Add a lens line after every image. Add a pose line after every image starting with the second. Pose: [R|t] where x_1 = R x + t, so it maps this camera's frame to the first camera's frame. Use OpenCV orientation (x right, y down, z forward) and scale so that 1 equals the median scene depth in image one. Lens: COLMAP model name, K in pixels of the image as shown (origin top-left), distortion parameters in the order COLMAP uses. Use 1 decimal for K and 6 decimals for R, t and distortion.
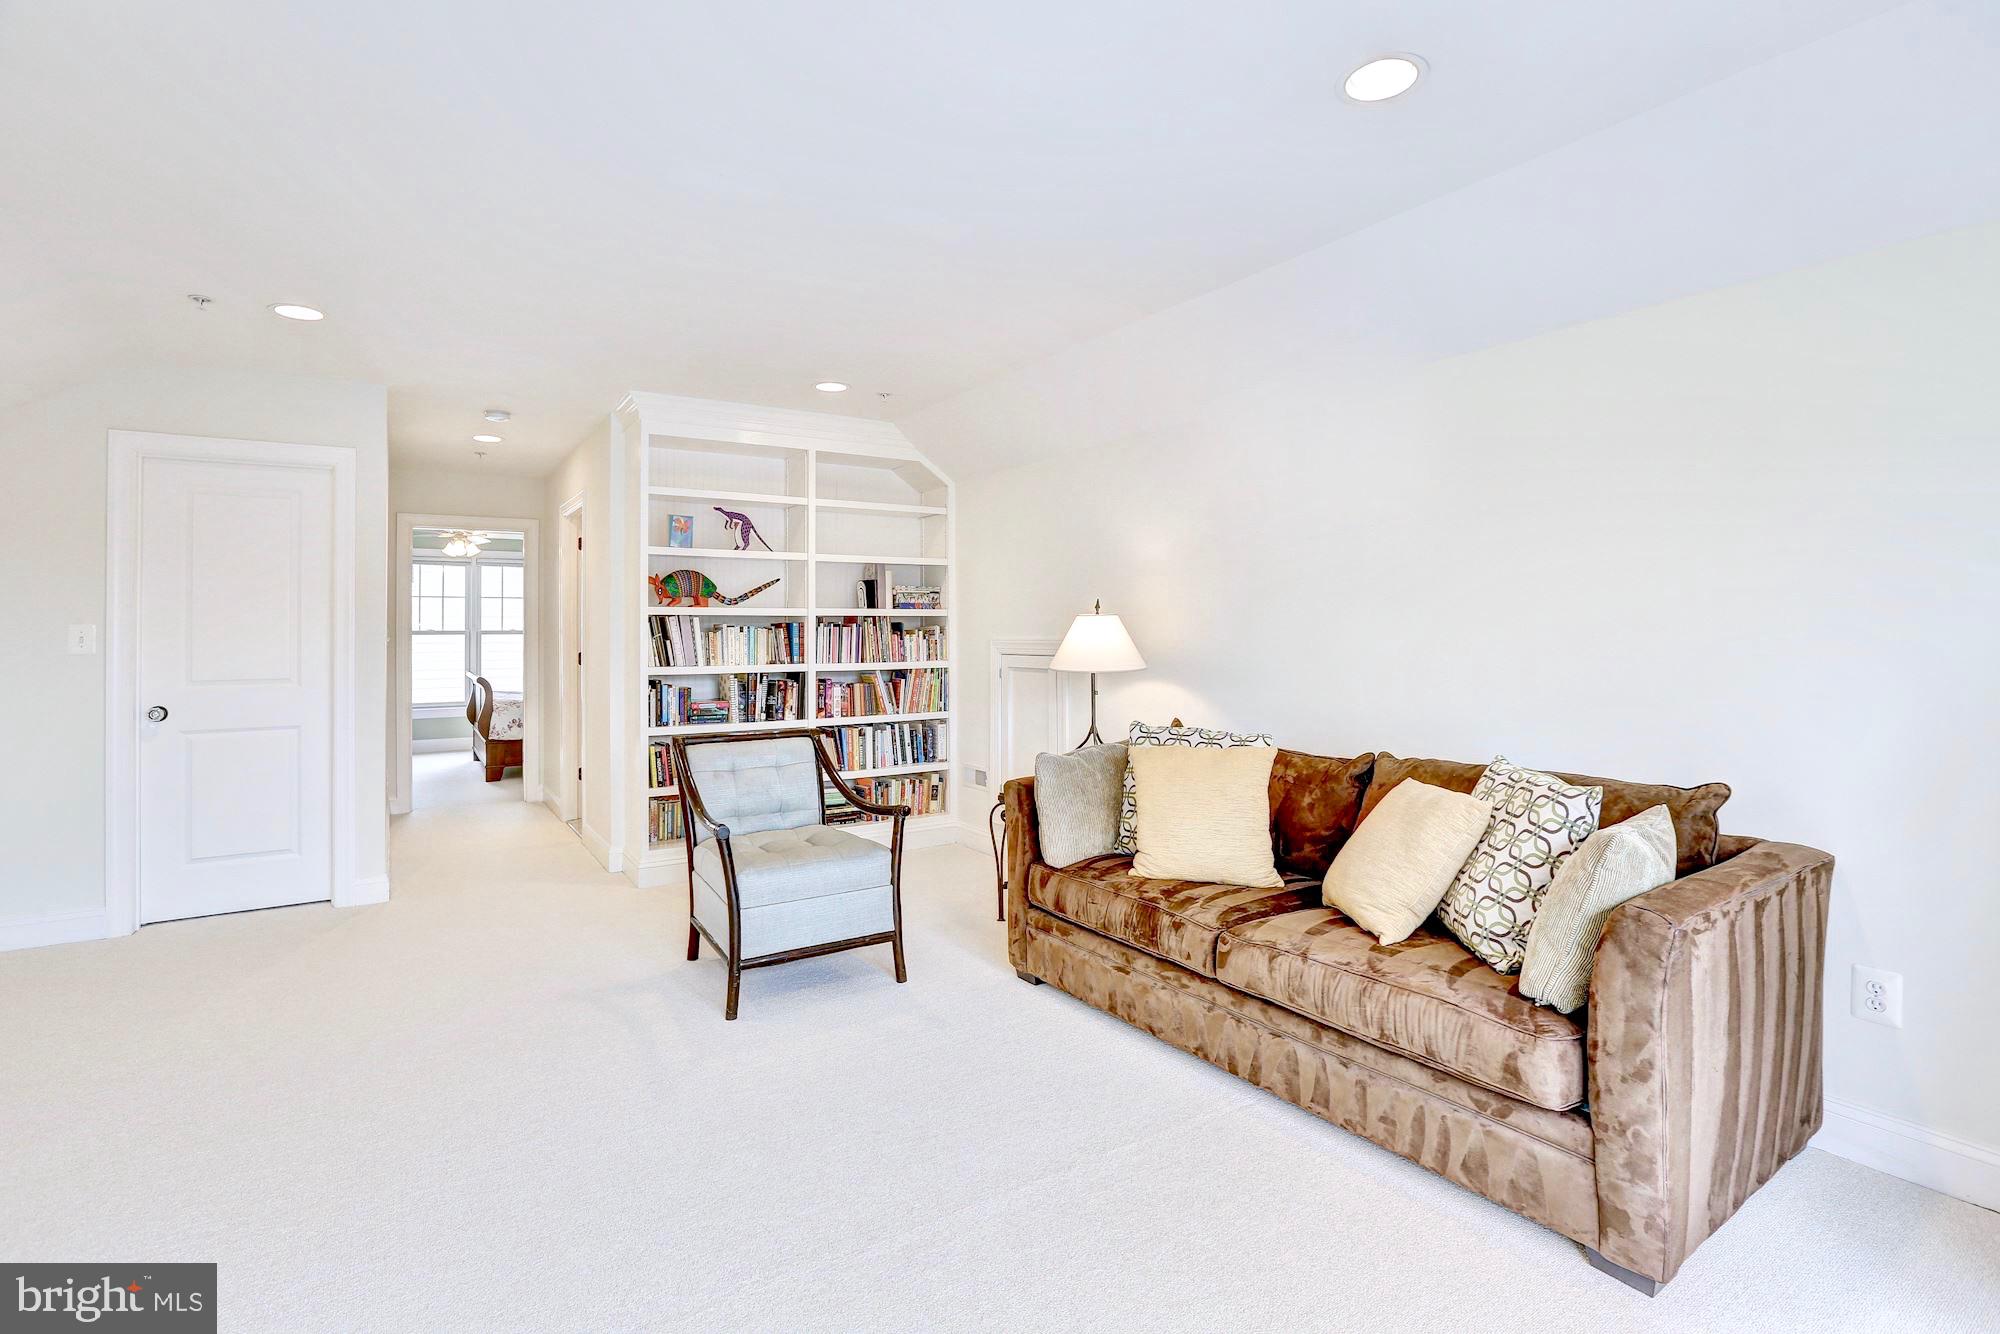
lens RADIAL K [[941.0, 0, 991.1], [0, 941.0, 660.4], [0, 0, 1]] dist [-0.058498, 0.031357]
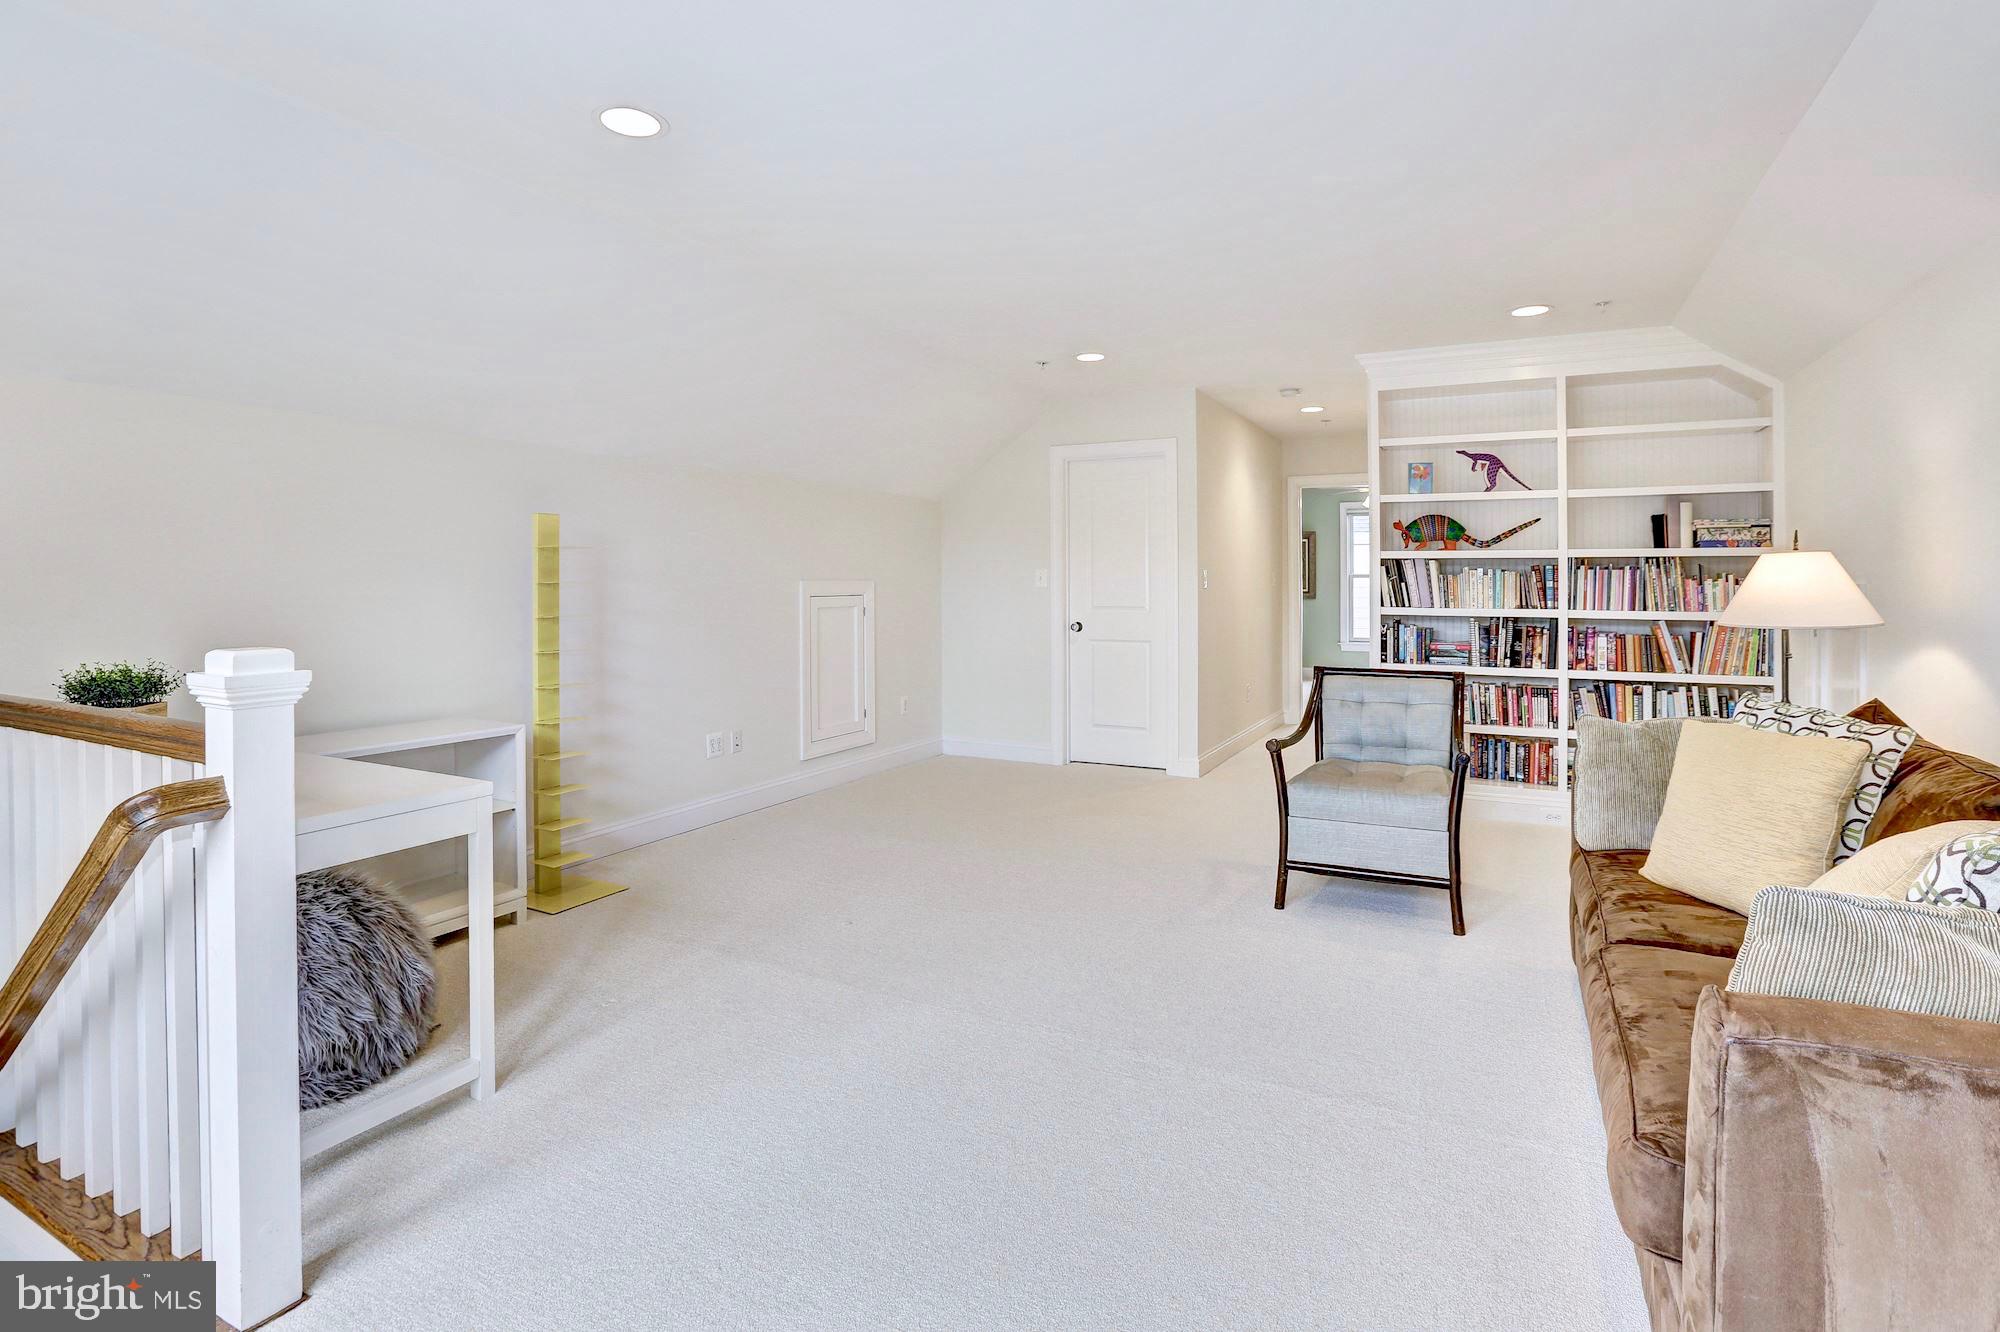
lens RADIAL K [[908.3, 0, 1000.0], [0, 908.3, 666.0], [0, 0, 1]] dist [-0.059742, 0.026014]
pose [[0.520248, 0.083500, -0.849923, 0.273430], [-0.024315, 0.996254, 0.082992, -0.000514], [0.853669, -0.022511, 0.520329, 0.071340]]
